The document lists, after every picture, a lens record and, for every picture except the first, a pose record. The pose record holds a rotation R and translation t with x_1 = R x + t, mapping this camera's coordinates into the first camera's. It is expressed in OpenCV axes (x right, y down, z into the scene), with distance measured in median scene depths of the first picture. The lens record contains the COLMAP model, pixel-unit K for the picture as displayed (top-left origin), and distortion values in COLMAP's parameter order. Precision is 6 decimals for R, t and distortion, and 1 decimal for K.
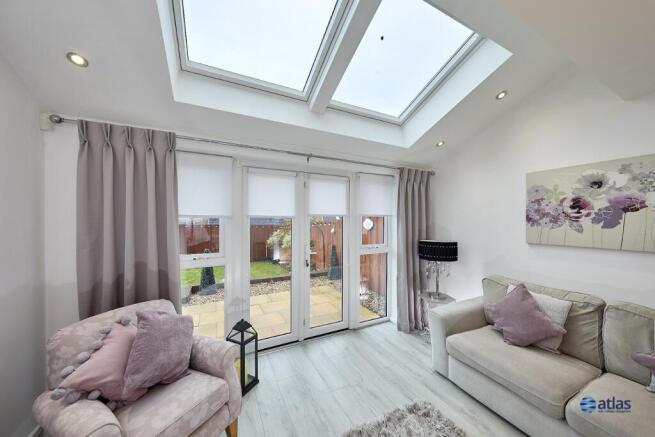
lens RADIAL K [[228.4, 0, 328.4], [0, 228.4, 221.3], [0, 0, 1]] dist [0.000837, -0.000006]
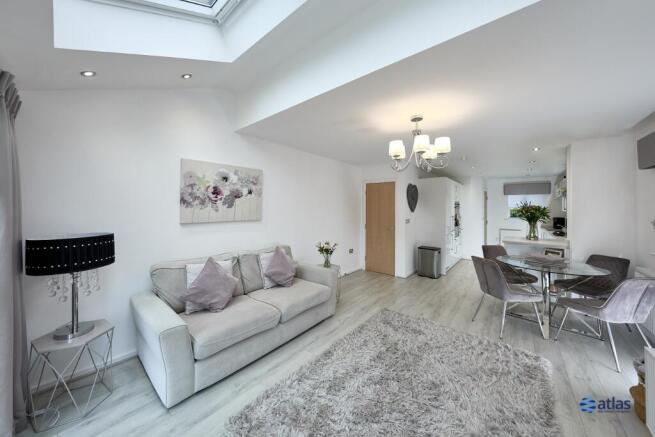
lens RADIAL K [[228.4, 0, 319.1], [0, 228.4, 205.9], [0, 0, 1]] dist [0.000837, -0.000006]
pose [[-0.387081, -0.004681, 0.922034, -0.412493], [-0.003030, 0.999988, 0.003805, 0.006355], [-0.922041, -0.001321, -0.387090, 0.917359]]
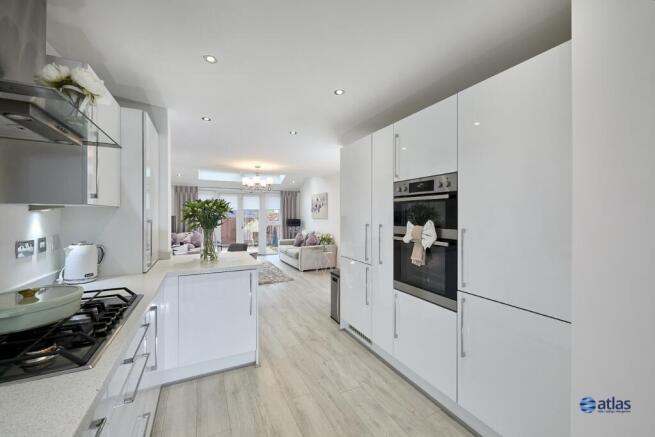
lens RADIAL K [[250.0, 0, 326.5], [0, 250.0, 216.7], [0, 0, 1]] dist [-0.000507, 0.000000]
pose [[0.999924, -0.006312, 0.010544, 1.151374], [0.006387, 0.999955, -0.007074, 0.111159], [-0.010499, 0.007141, 0.999919, -2.601867]]
